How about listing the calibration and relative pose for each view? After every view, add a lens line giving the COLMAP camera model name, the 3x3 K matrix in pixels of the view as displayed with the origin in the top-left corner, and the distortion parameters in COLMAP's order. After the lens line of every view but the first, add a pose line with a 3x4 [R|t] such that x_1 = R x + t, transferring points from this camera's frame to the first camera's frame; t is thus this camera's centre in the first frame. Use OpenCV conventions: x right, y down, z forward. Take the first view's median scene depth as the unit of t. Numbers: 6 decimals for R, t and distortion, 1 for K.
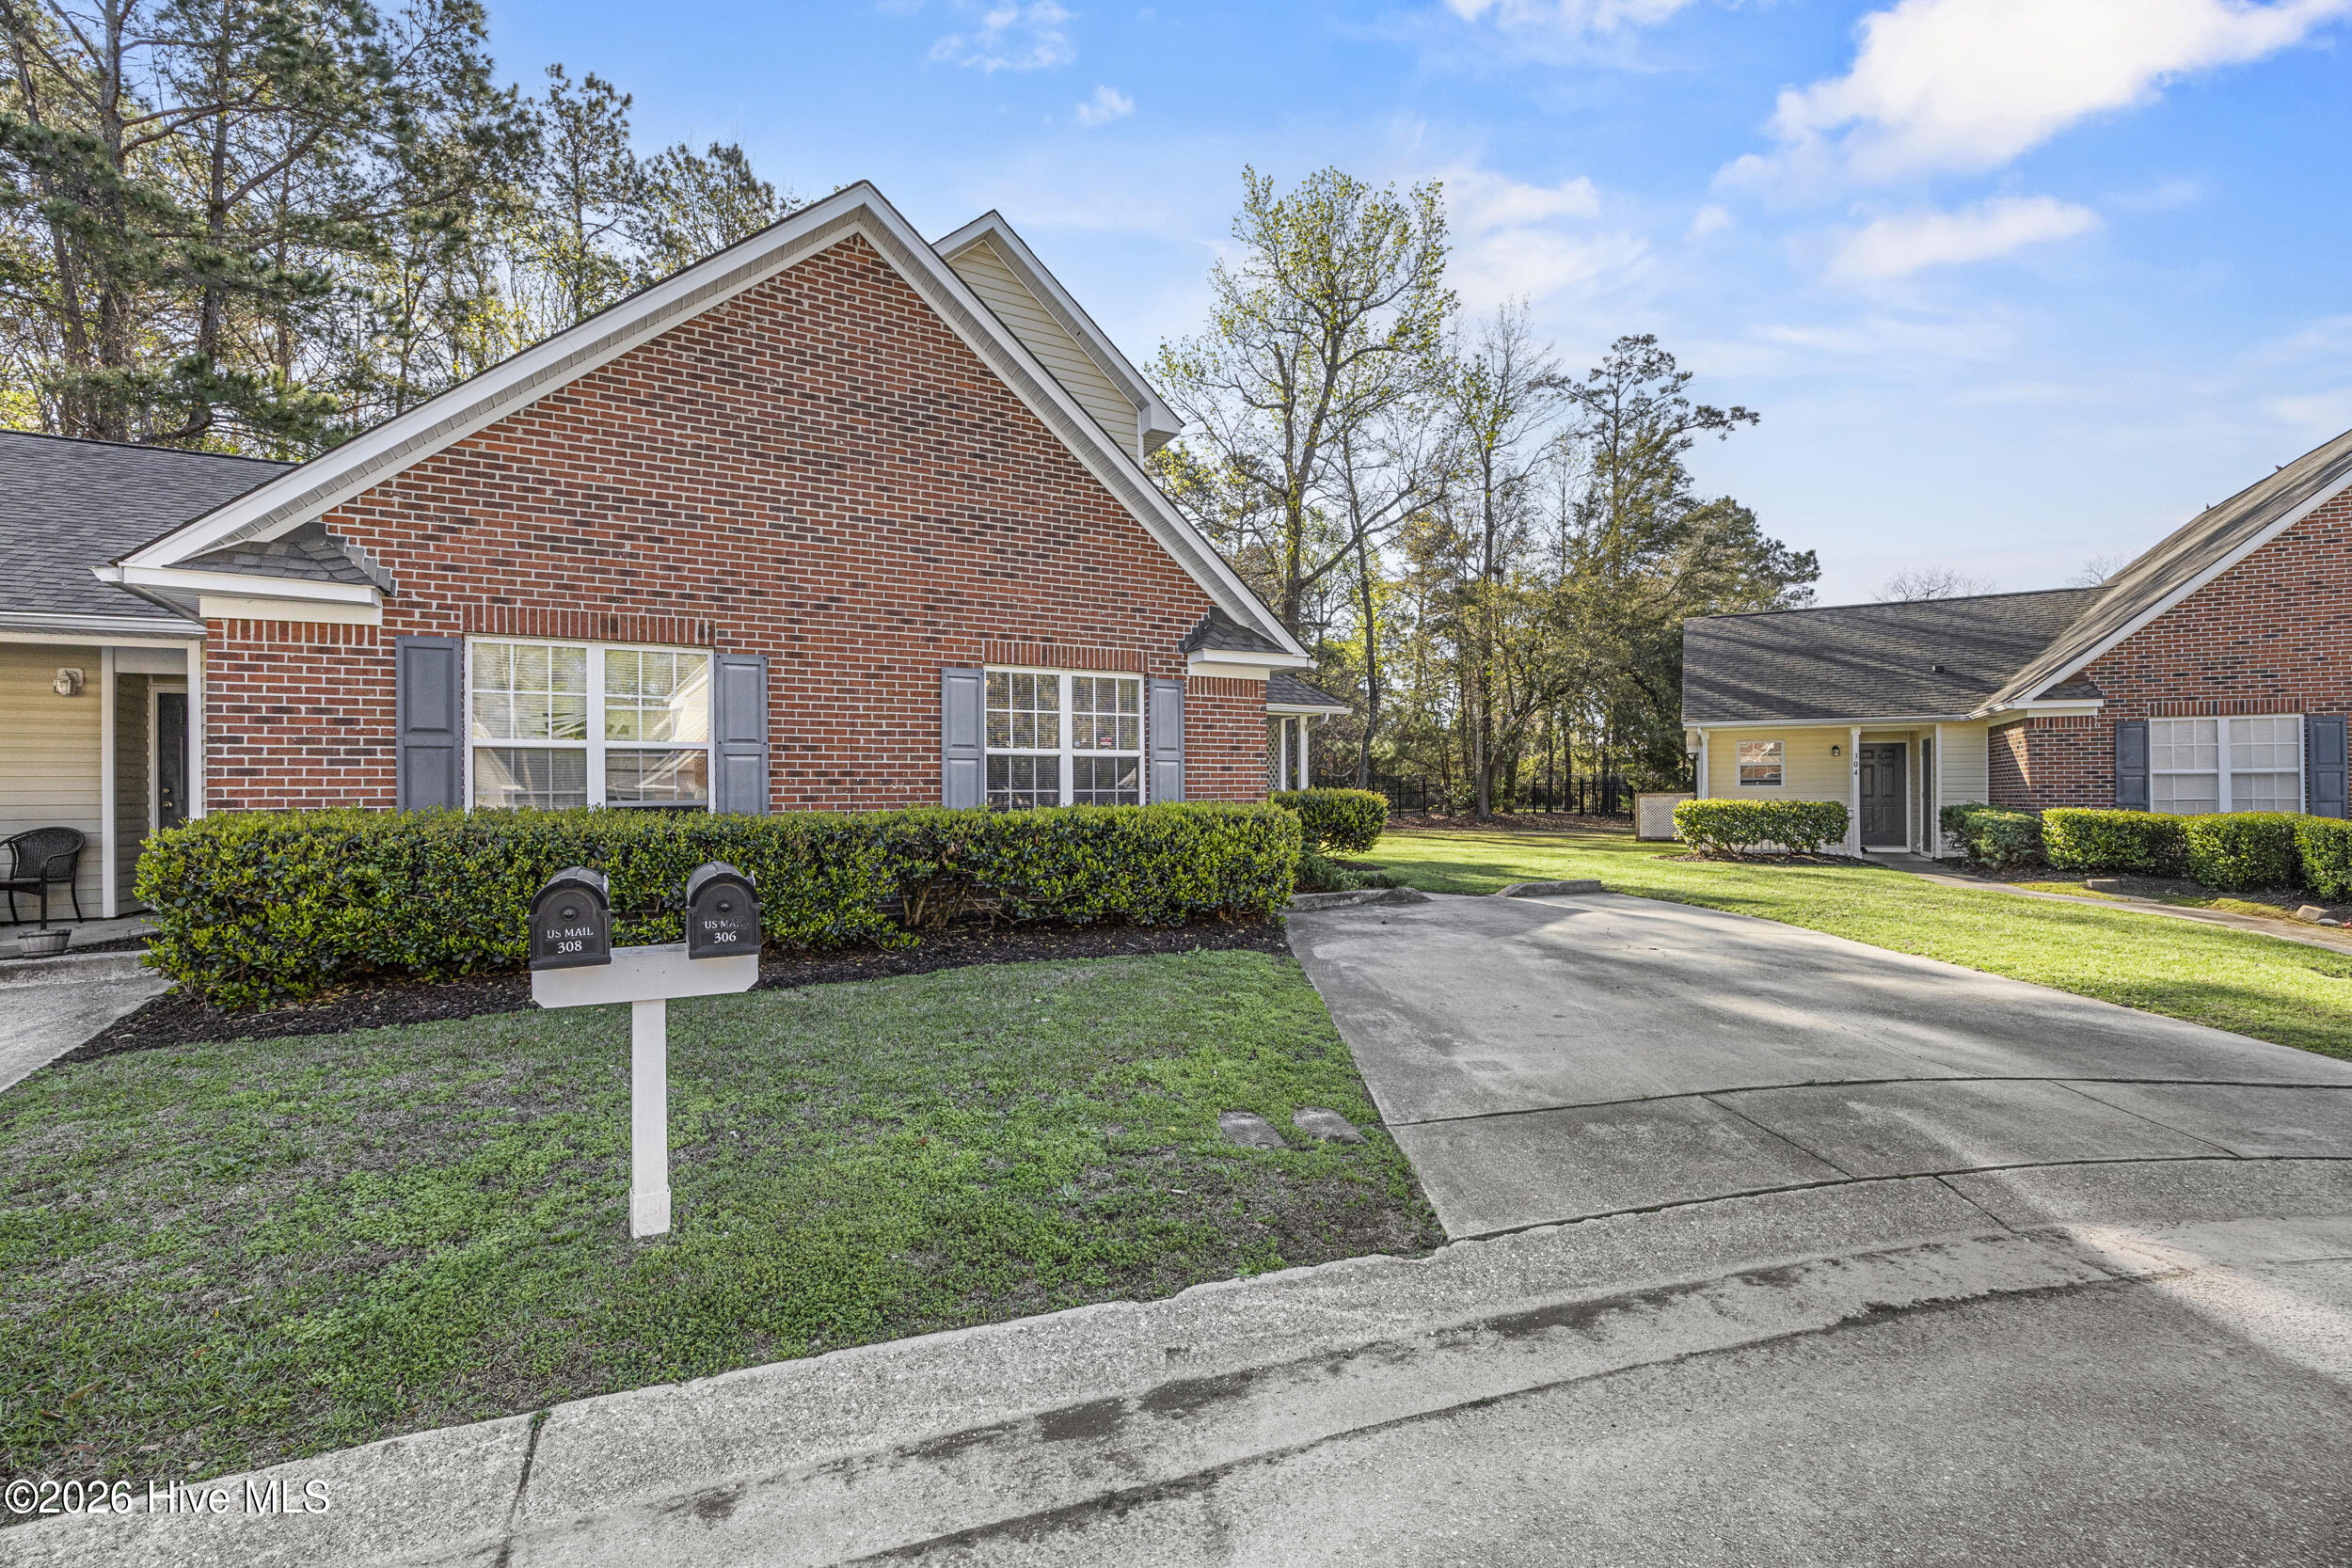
lens RADIAL K [[1030.4, 0, 1176.2], [0, 1030.4, 788.8], [0, 0, 1]] dist [-0.015930, 0.001649]
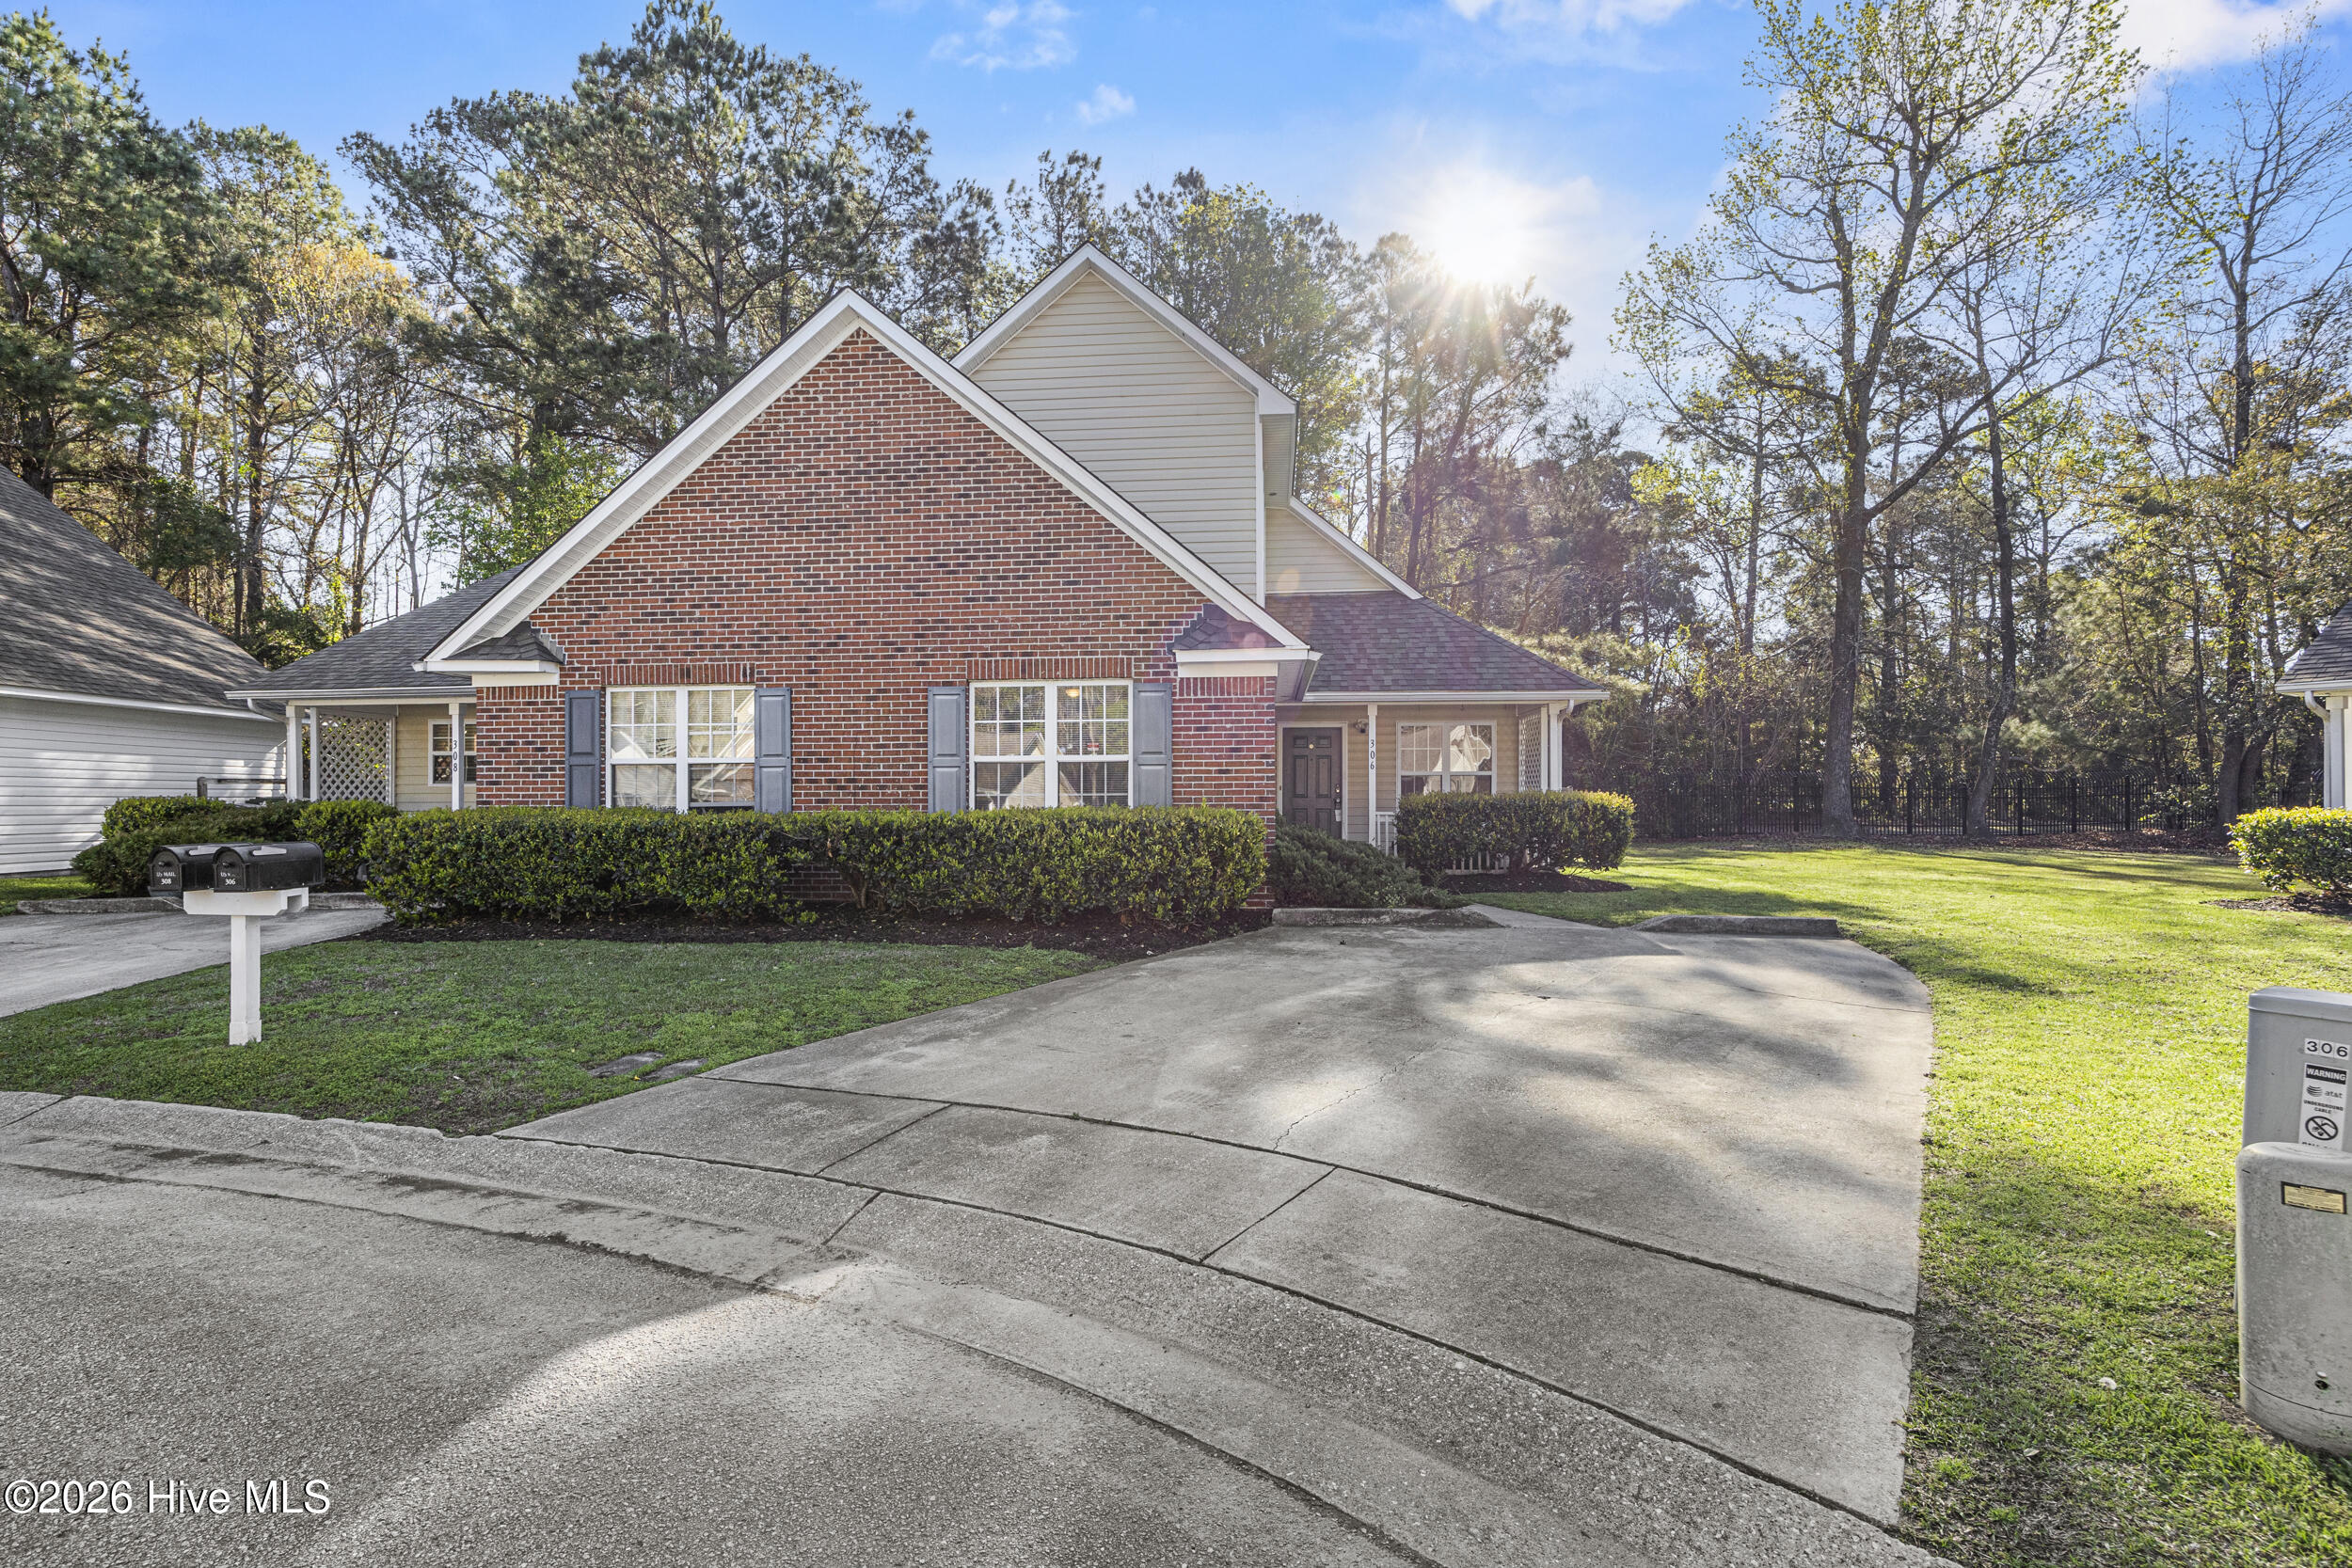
lens RADIAL K [[1148.1, 0, 1175.7], [0, 1148.1, 793.4], [0, 0, 1]] dist [-0.008455, -0.001289]
pose [[0.814926, 0.001910, -0.579561, 0.850185], [0.000729, 0.999990, 0.004320, -0.005807], [0.579564, -0.003943, 0.814917, 0.137308]]
